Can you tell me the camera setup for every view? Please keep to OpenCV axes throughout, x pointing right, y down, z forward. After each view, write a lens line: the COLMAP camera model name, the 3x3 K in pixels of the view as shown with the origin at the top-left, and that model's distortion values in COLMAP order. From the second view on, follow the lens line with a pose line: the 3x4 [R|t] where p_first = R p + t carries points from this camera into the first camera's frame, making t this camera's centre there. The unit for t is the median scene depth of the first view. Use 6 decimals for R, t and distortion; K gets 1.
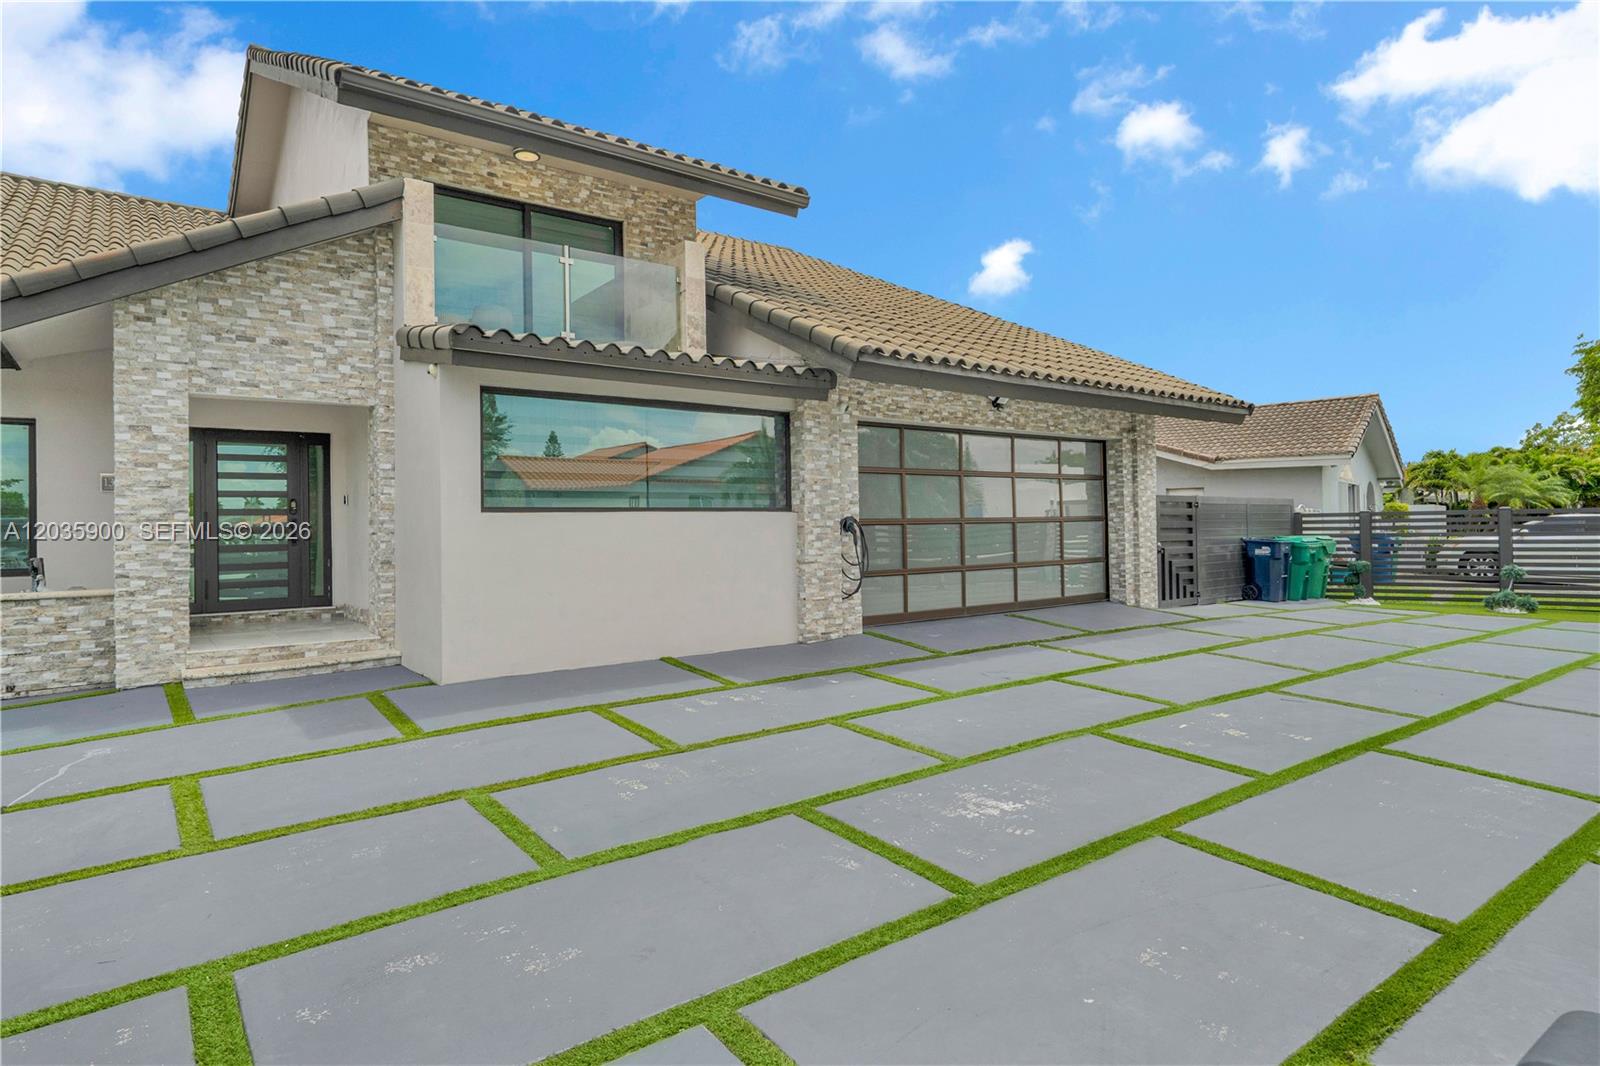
lens RADIAL K [[766.0, 0, 796.0], [0, 766.0, 527.7], [0, 0, 1]] dist [-0.001899, 0.000019]
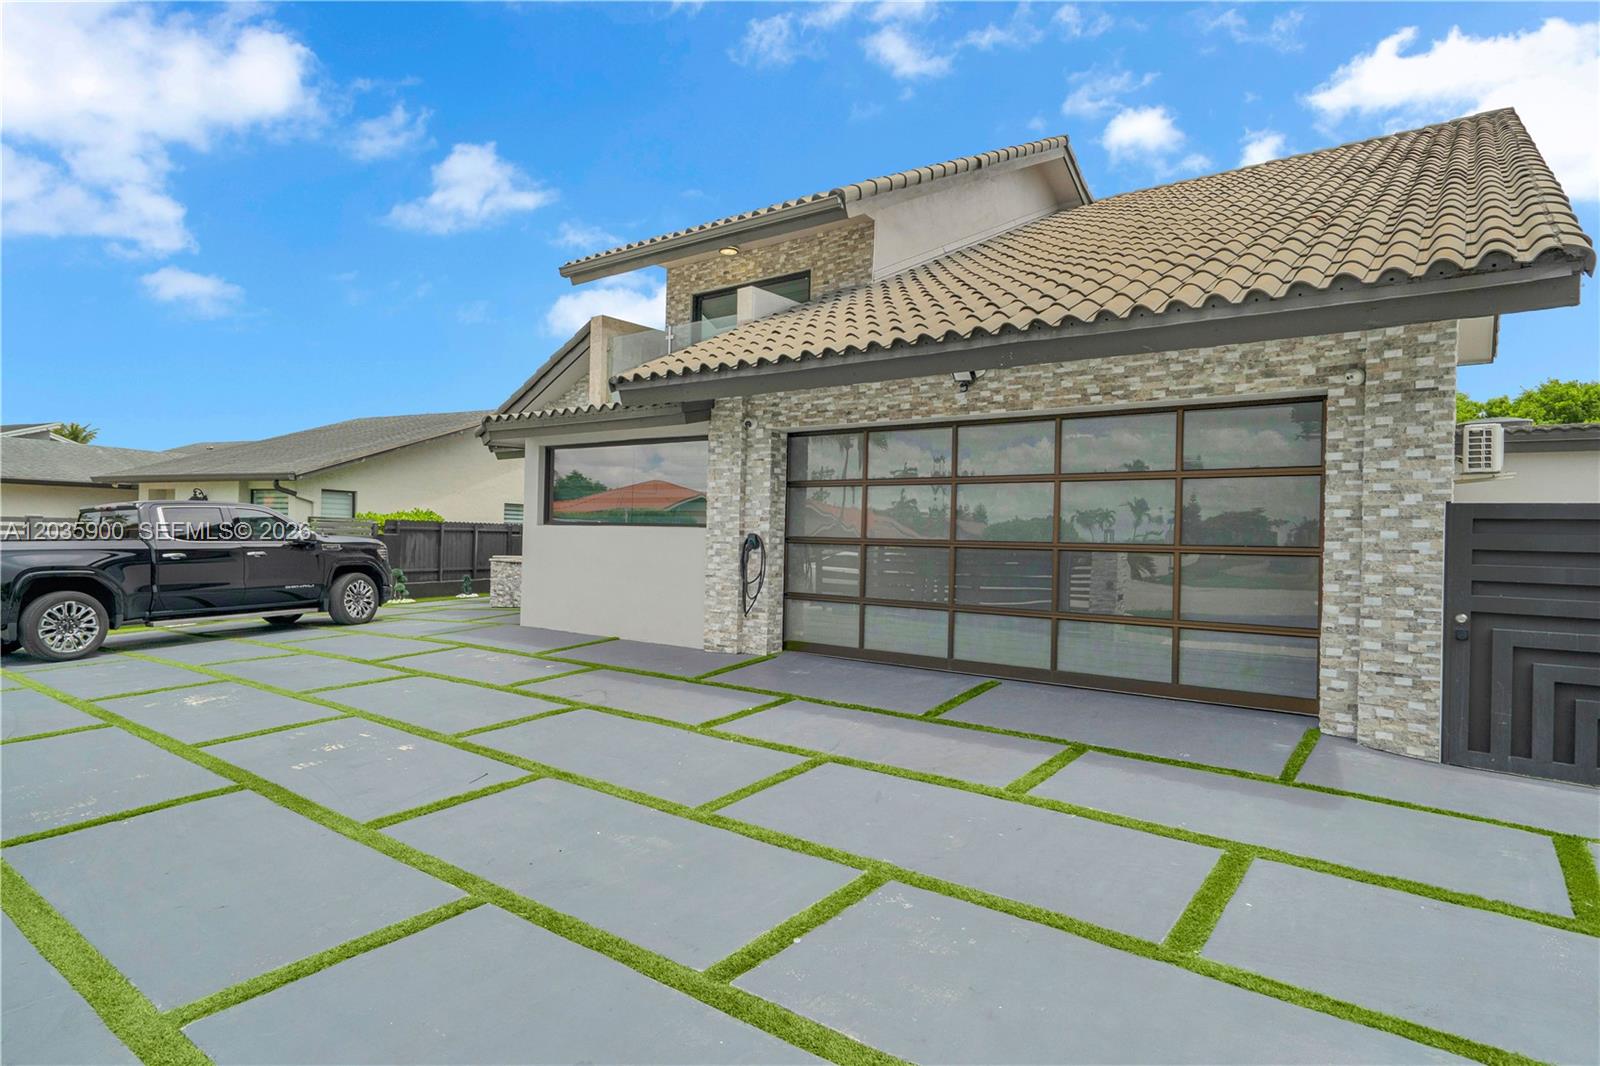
lens RADIAL K [[808.3, 0, 800.0], [0, 808.3, 533.0], [0, 0, 1]] dist [0.003861, 0.000484]
pose [[0.371686, 0.014572, -0.928244, 0.970795], [-0.033696, 0.999430, 0.002198, -0.017618], [0.927747, 0.030461, 0.371965, 0.619247]]
